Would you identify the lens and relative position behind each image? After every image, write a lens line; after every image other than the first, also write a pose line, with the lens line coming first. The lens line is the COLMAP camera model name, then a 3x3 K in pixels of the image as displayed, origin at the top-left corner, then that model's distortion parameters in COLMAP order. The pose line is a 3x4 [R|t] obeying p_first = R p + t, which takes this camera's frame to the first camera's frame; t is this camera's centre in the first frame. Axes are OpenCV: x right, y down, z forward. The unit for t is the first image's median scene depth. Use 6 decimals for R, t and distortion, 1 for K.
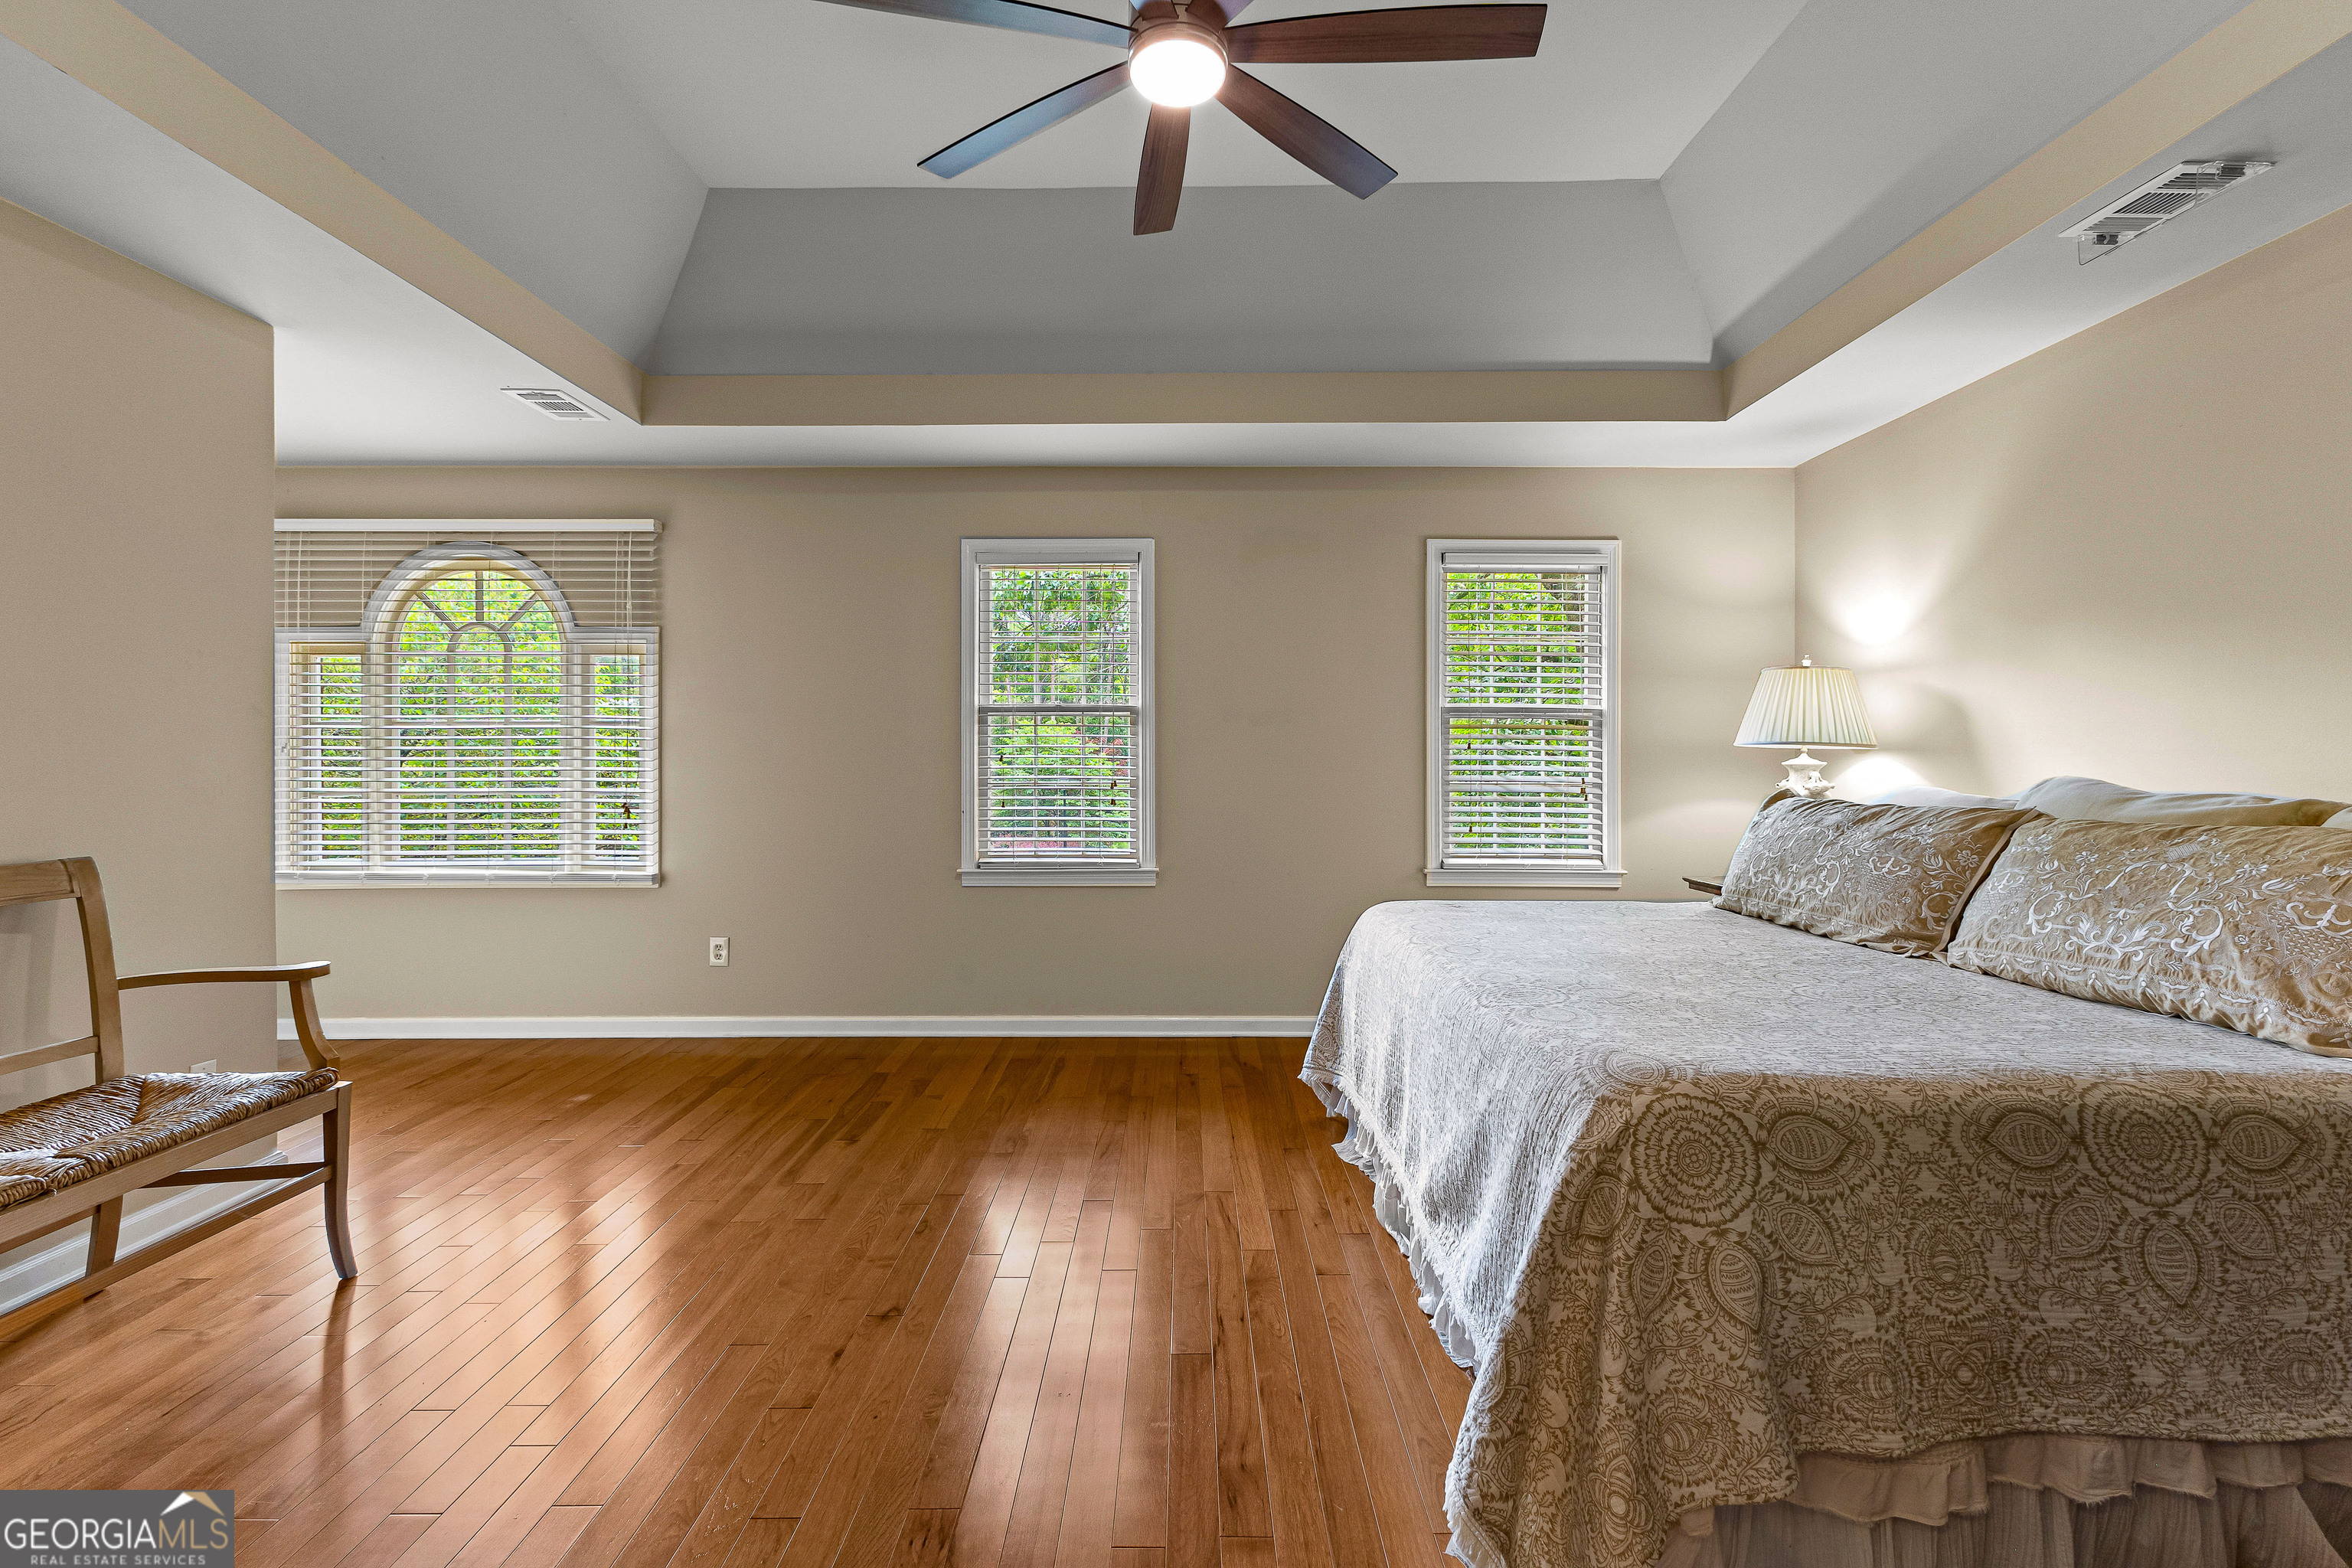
lens RADIAL K [[1019.6, 0, 1180.0], [0, 1019.6, 767.9], [0, 0, 1]] dist [0.016428, -0.003671]
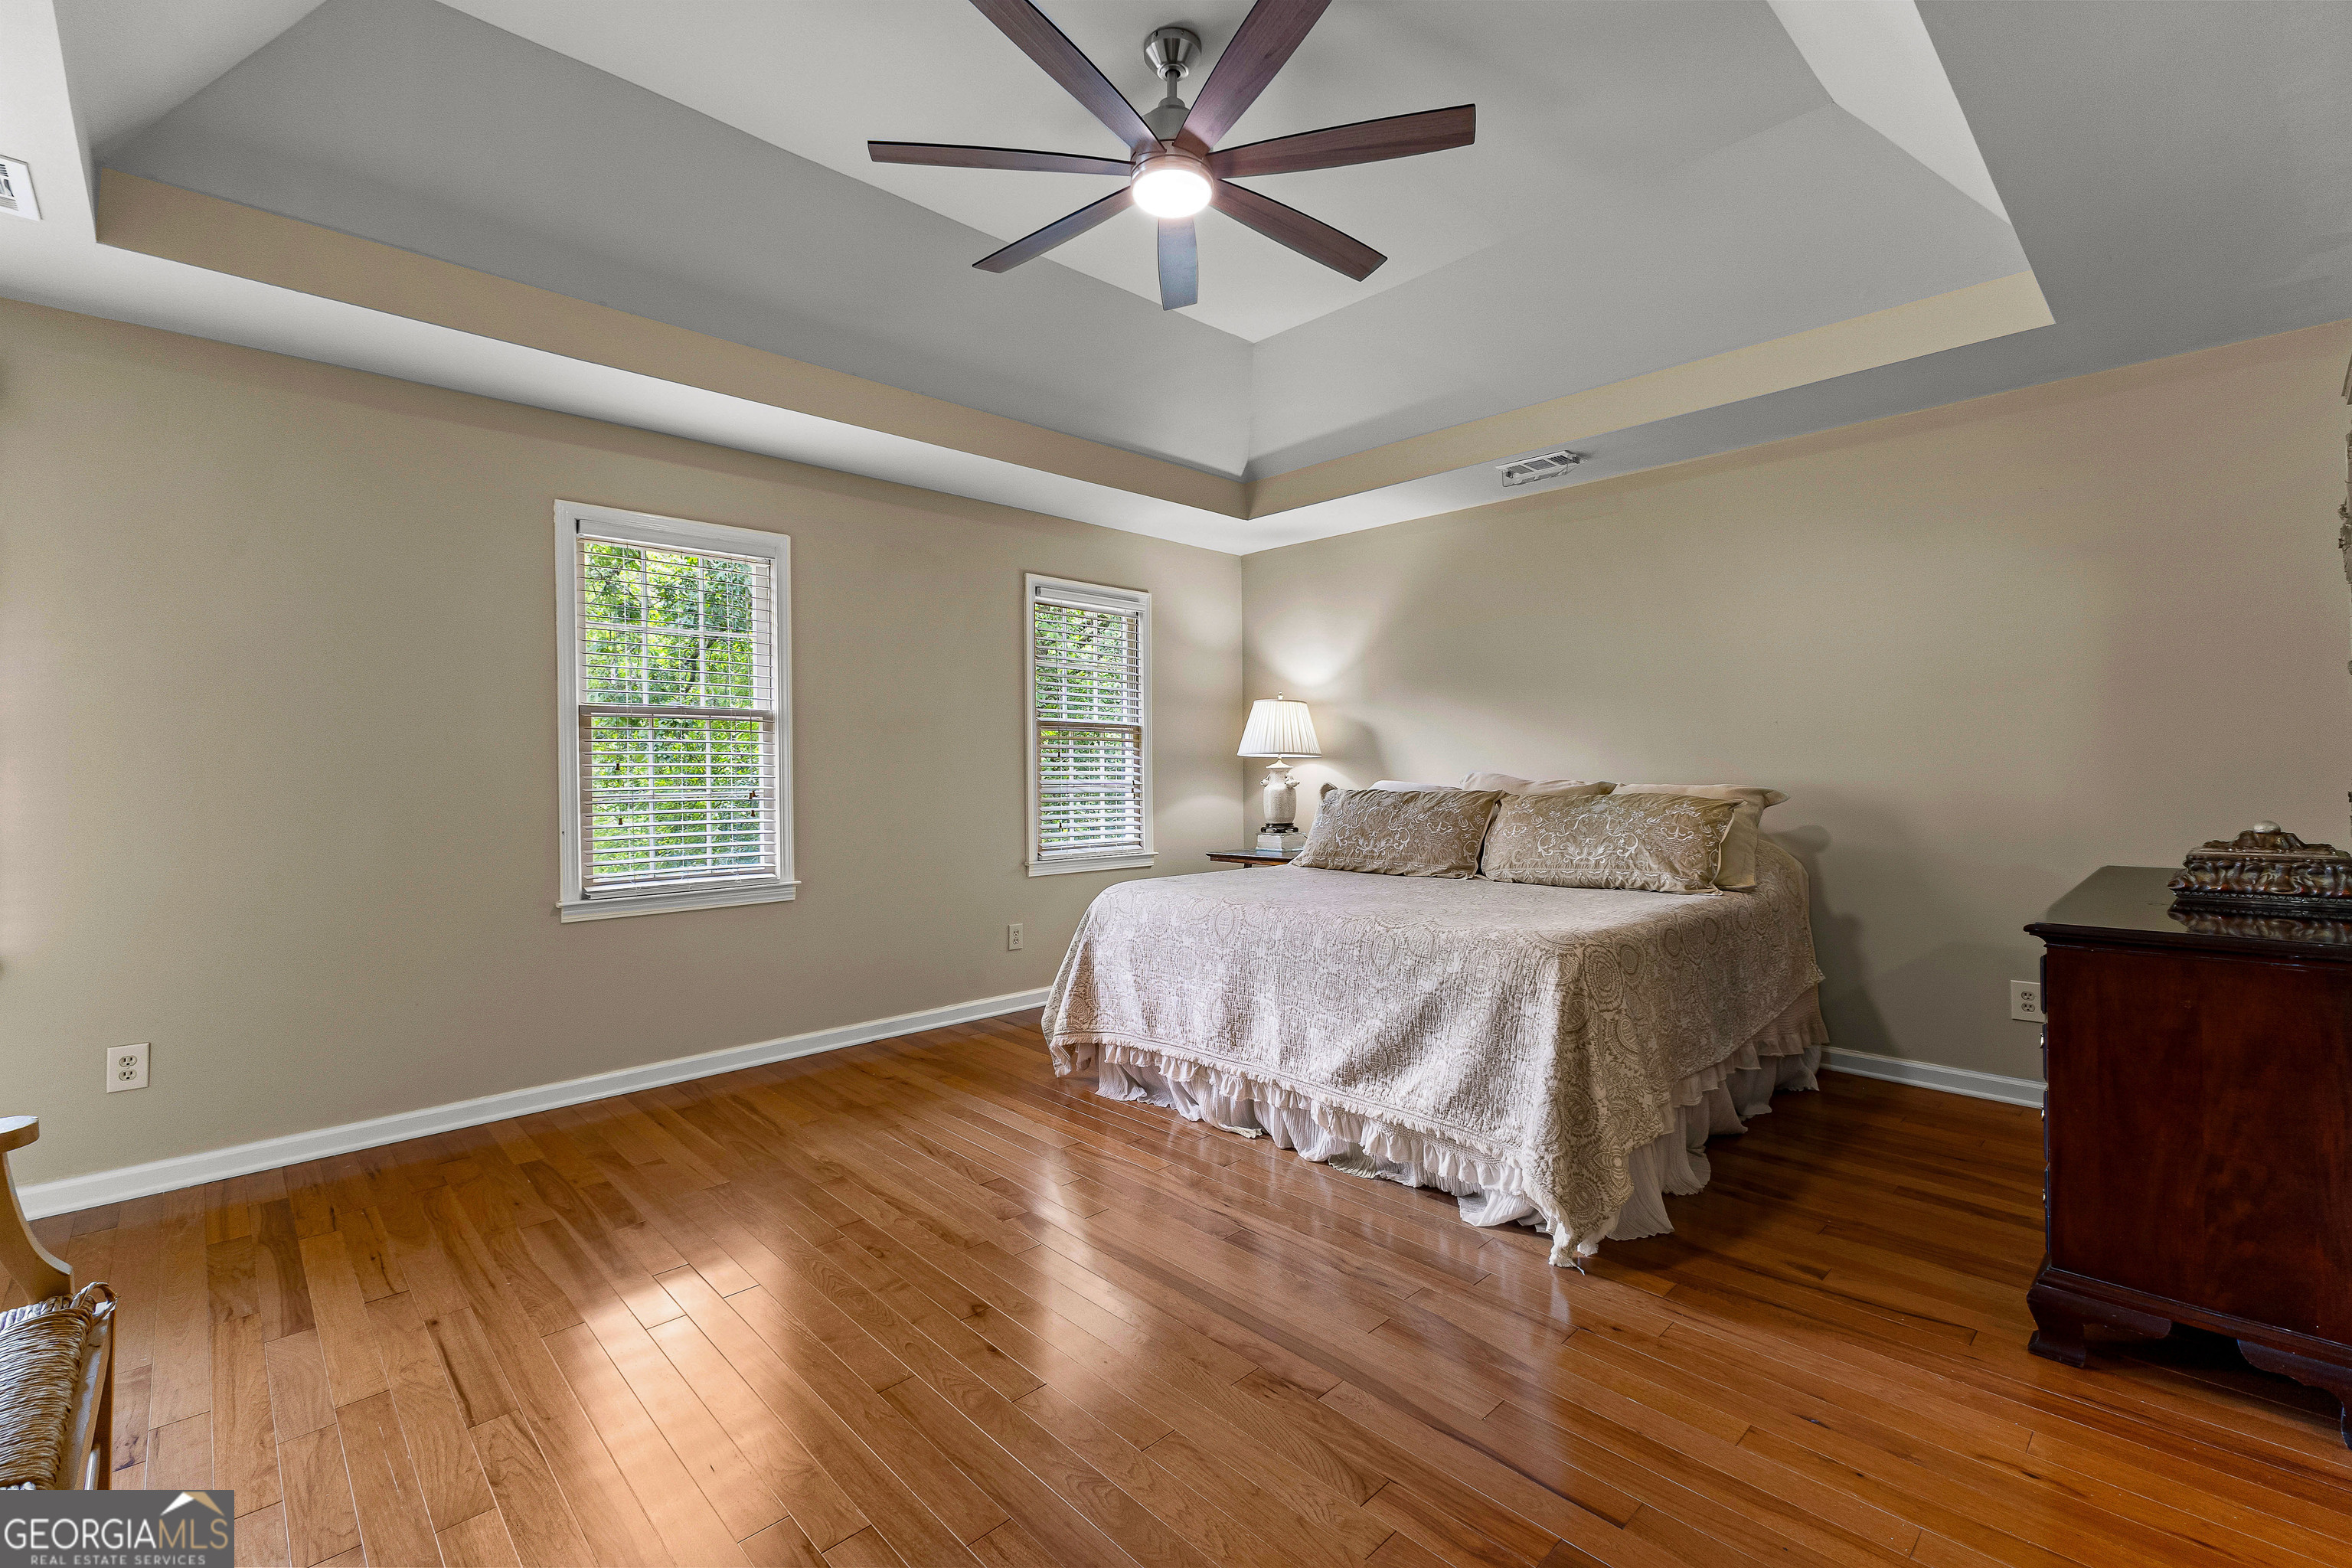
lens RADIAL K [[1019.6, 0, 1169.3], [0, 1019.6, 782.1], [0, 0, 1]] dist [0.016428, -0.003671]
pose [[0.719707, -0.015827, 0.694098, -0.518578], [0.012931, 0.999872, 0.009391, 0.001244], [-0.694158, 0.002217, 0.719819, 0.083583]]
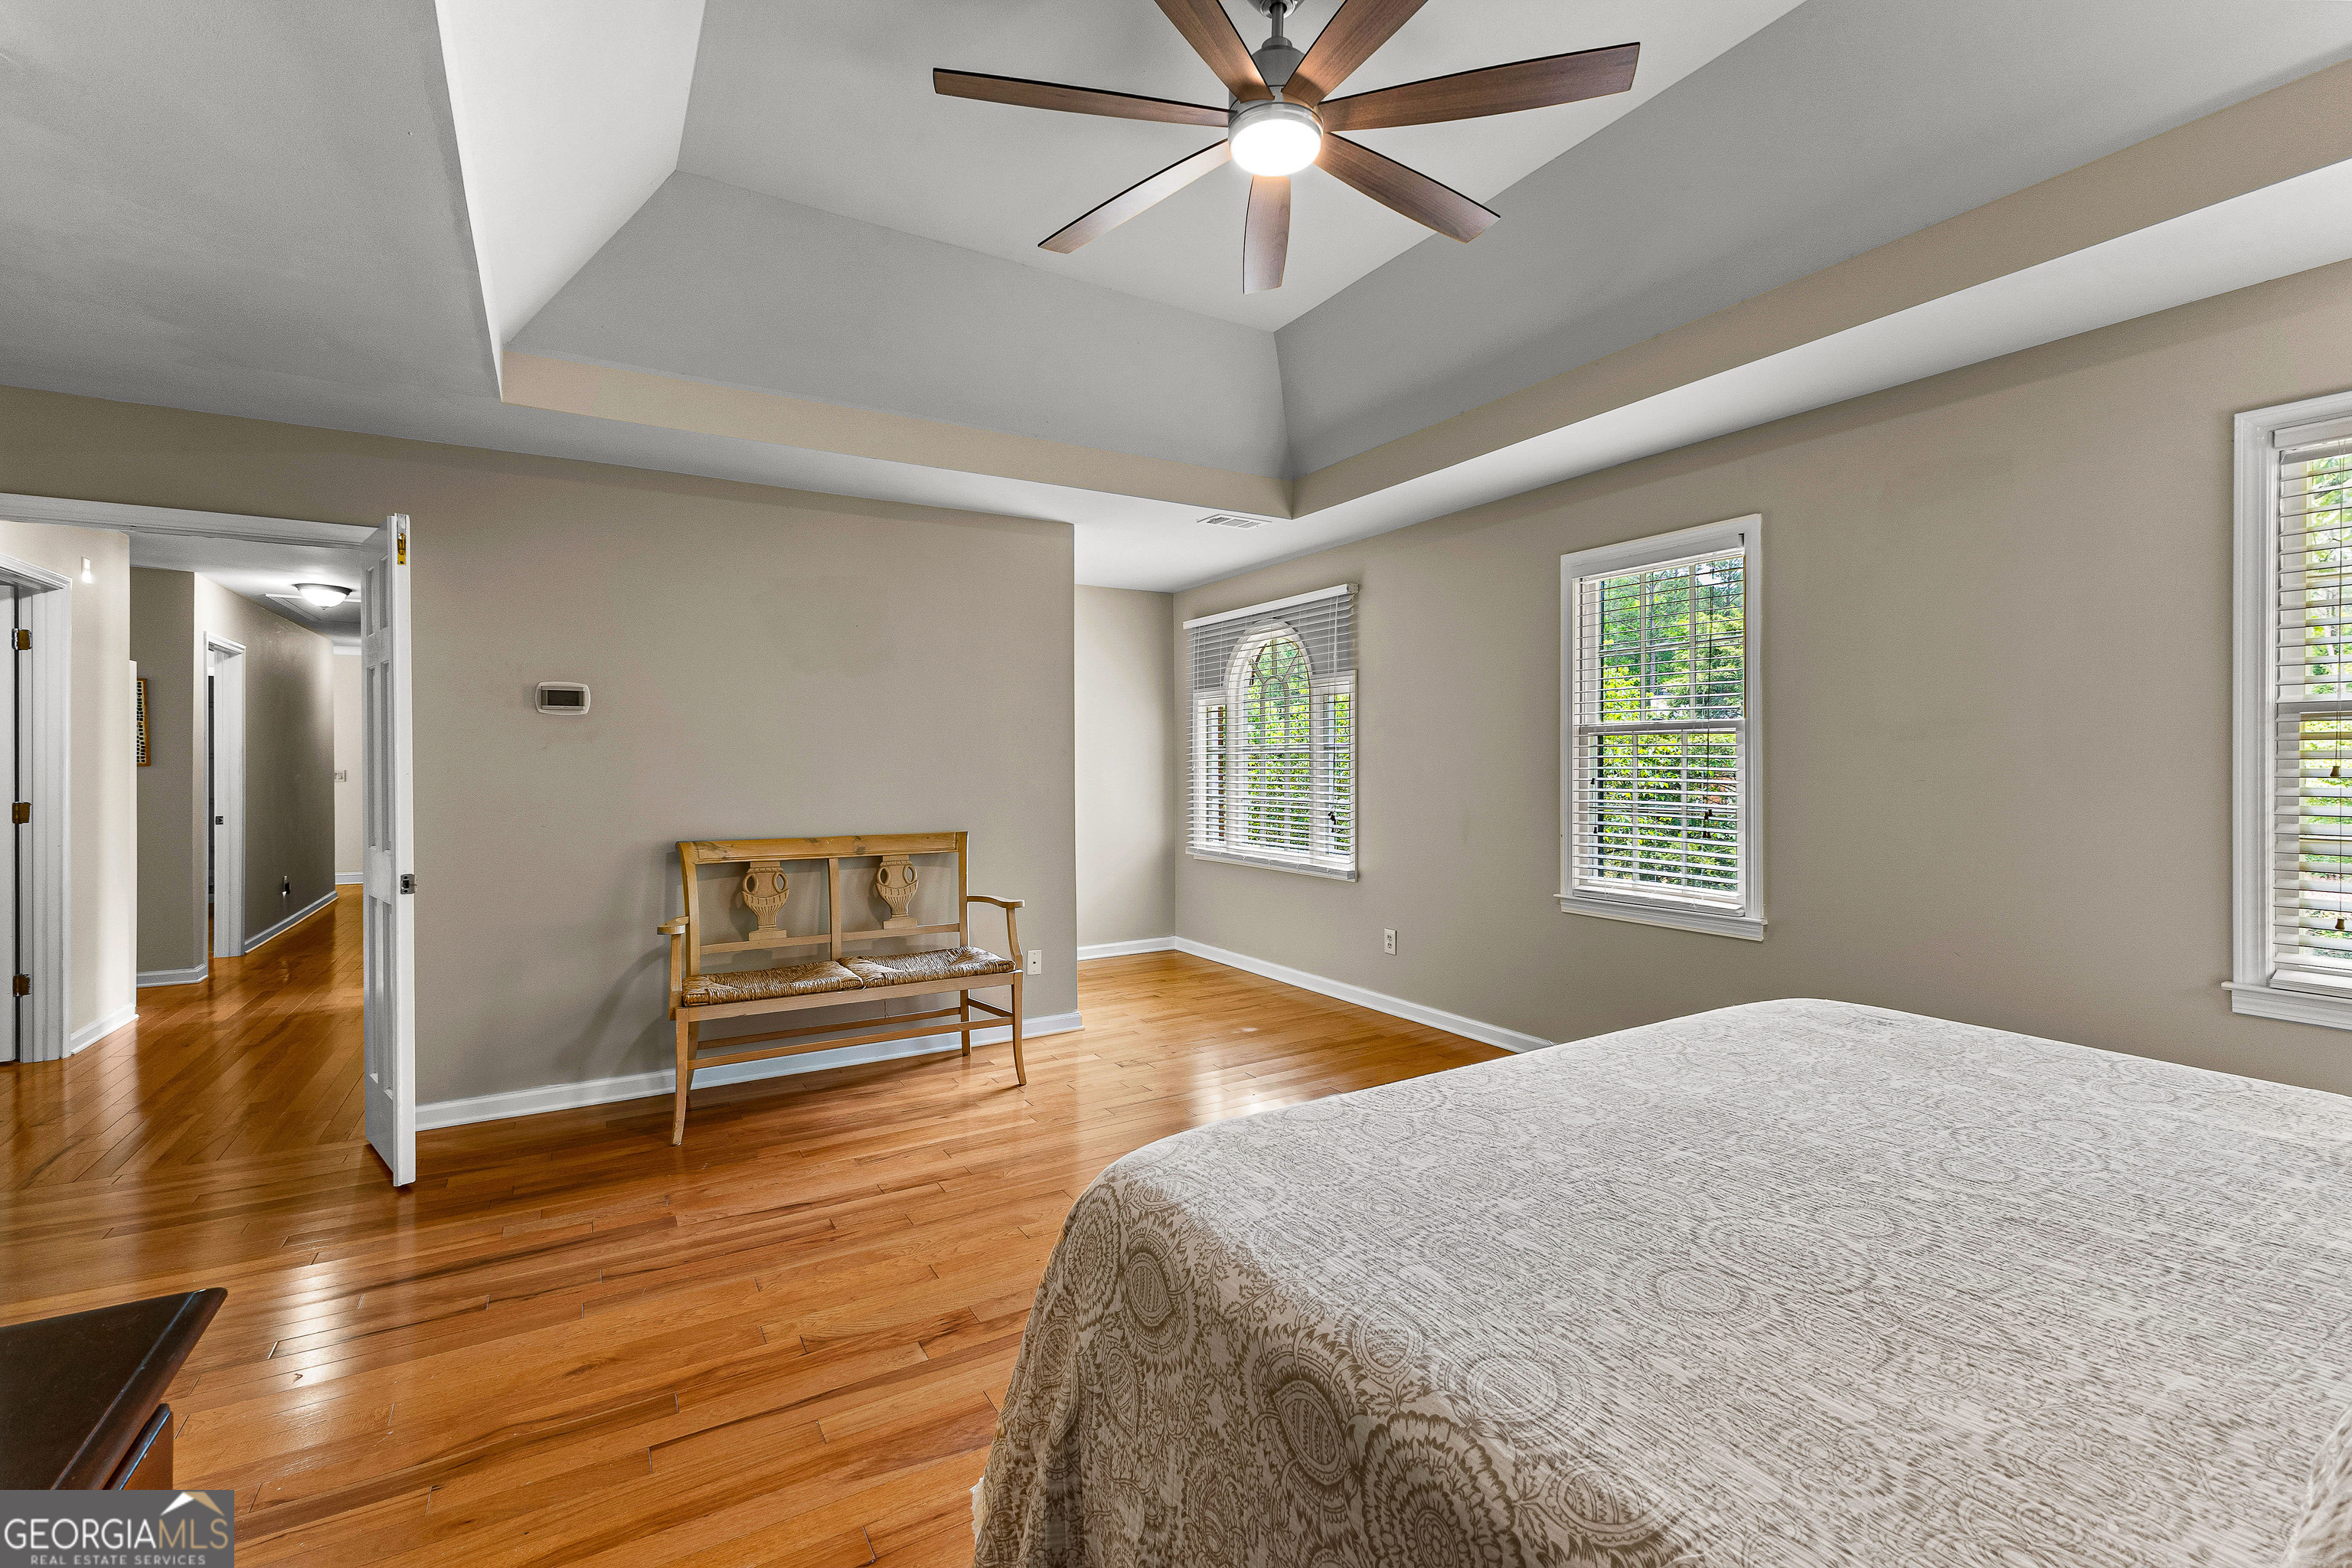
lens RADIAL K [[1019.6, 0, 1183.5], [0, 1019.6, 774.3], [0, 0, 1]] dist [0.016428, -0.003671]
pose [[0.521398, 0.009860, -0.853256, 0.514025], [-0.005783, 0.999951, 0.008022, -0.025185], [0.853294, 0.000752, 0.521430, 0.224736]]
